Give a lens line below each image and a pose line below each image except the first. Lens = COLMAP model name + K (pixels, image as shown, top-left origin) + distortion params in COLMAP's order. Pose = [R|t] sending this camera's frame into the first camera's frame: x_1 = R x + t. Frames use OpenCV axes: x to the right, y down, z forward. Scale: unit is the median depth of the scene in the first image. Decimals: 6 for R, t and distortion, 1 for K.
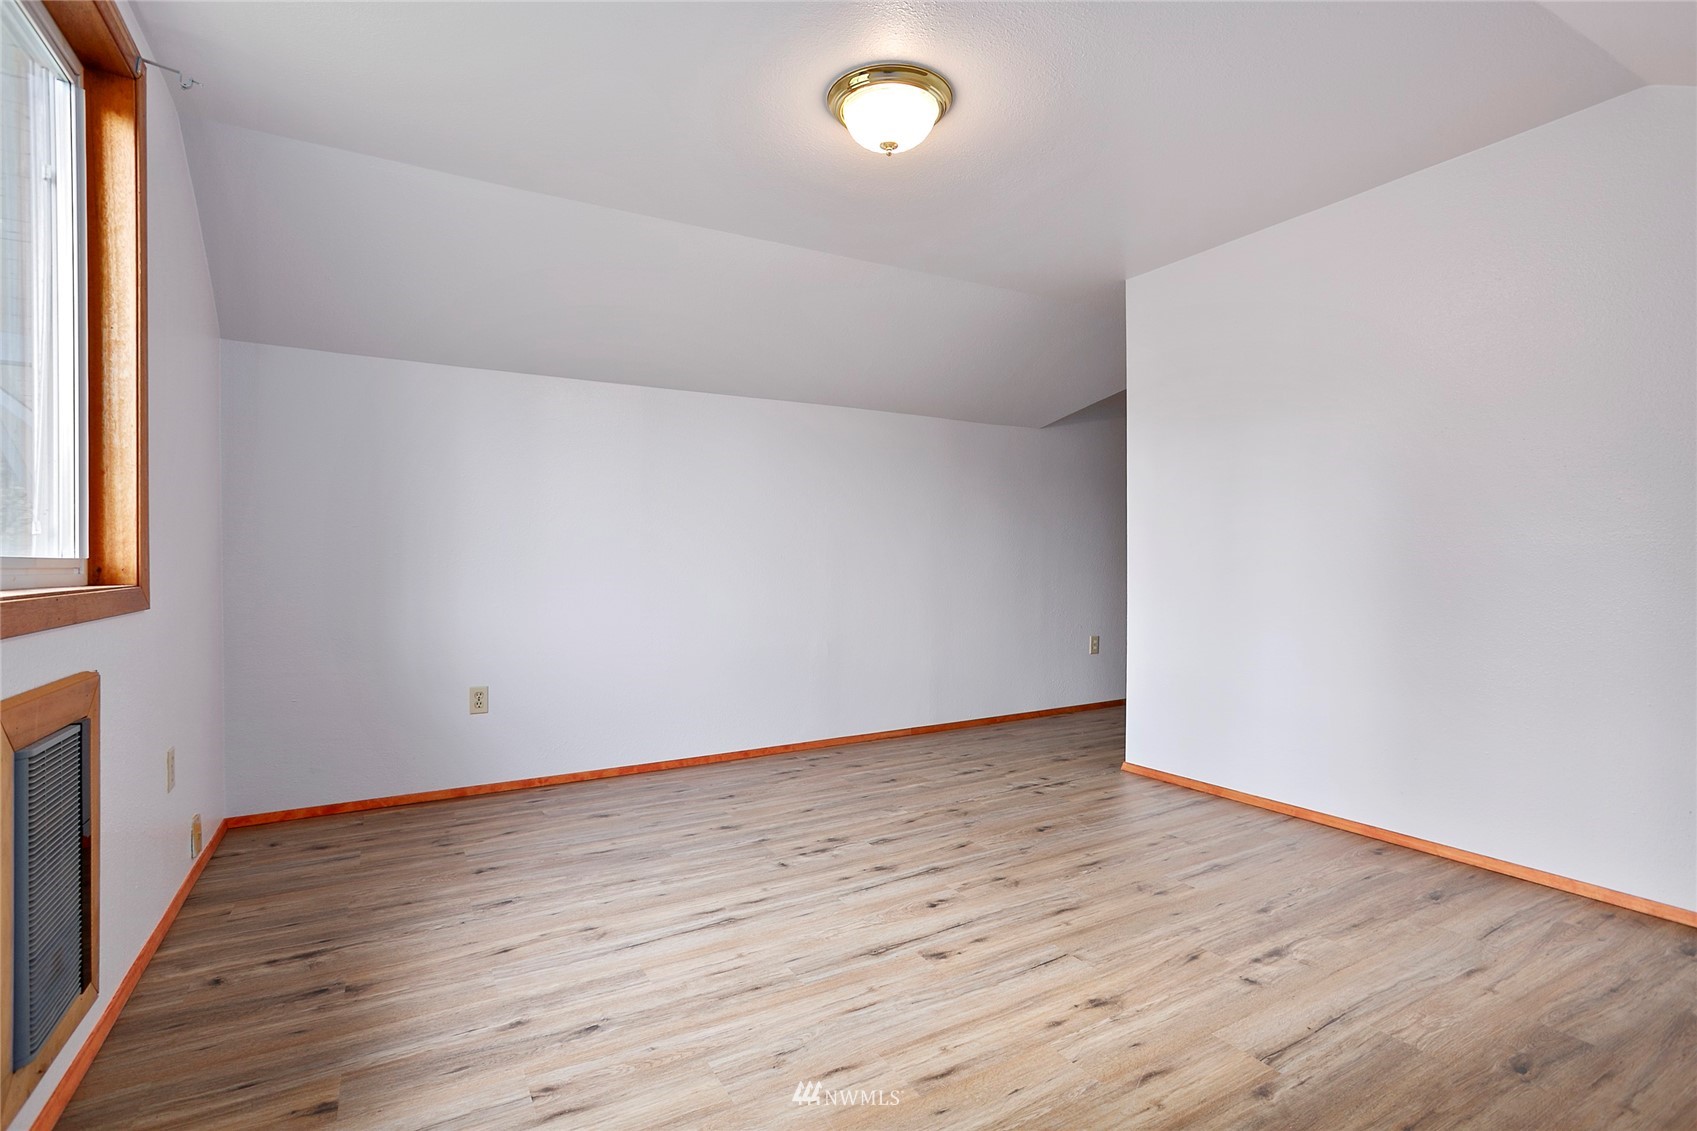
lens RADIAL K [[800.5, 0, 850.0], [0, 800.5, 564.3], [0, 0, 1]] dist [-0.011873, 0.000863]
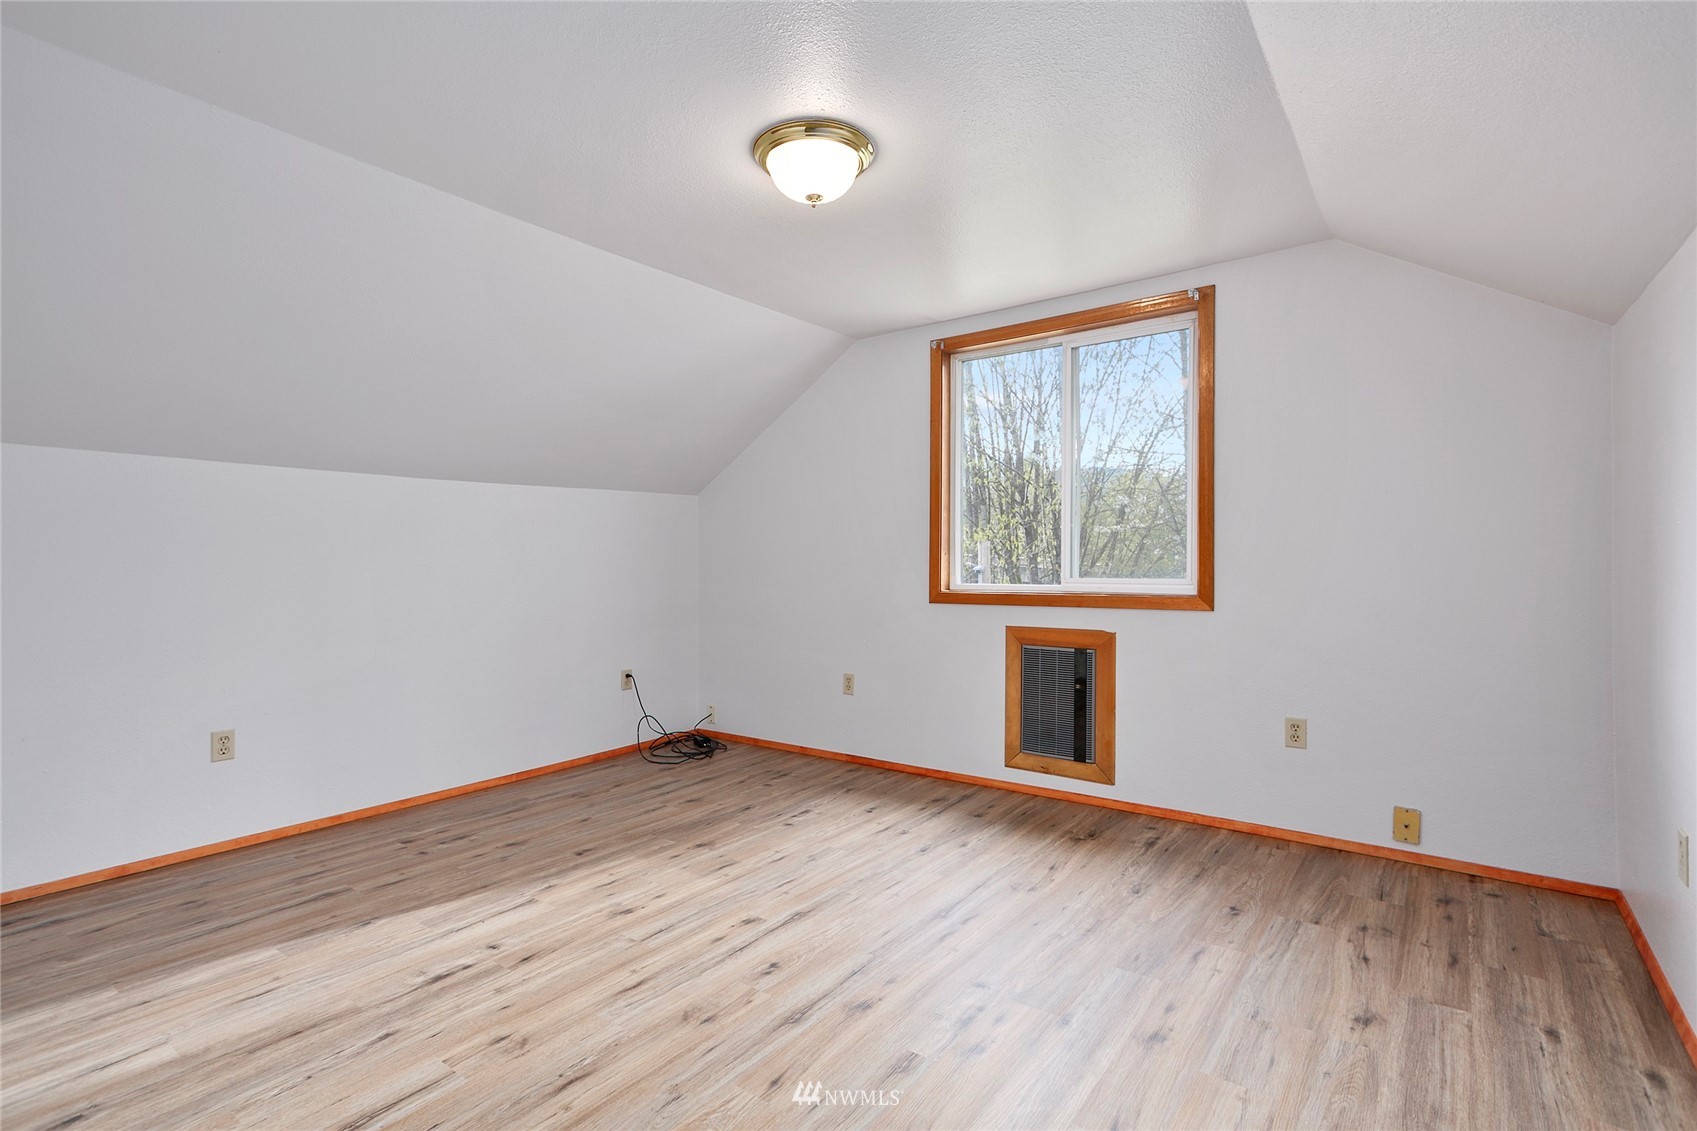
lens RADIAL K [[800.5, 0, 849.3], [0, 800.5, 561.8], [0, 0, 1]] dist [-0.011873, 0.000863]
pose [[-0.917261, 0.012067, -0.398103, 0.407709], [0.008834, 0.999911, 0.009955, -0.061996], [0.398188, 0.005615, -0.917287, 1.975792]]
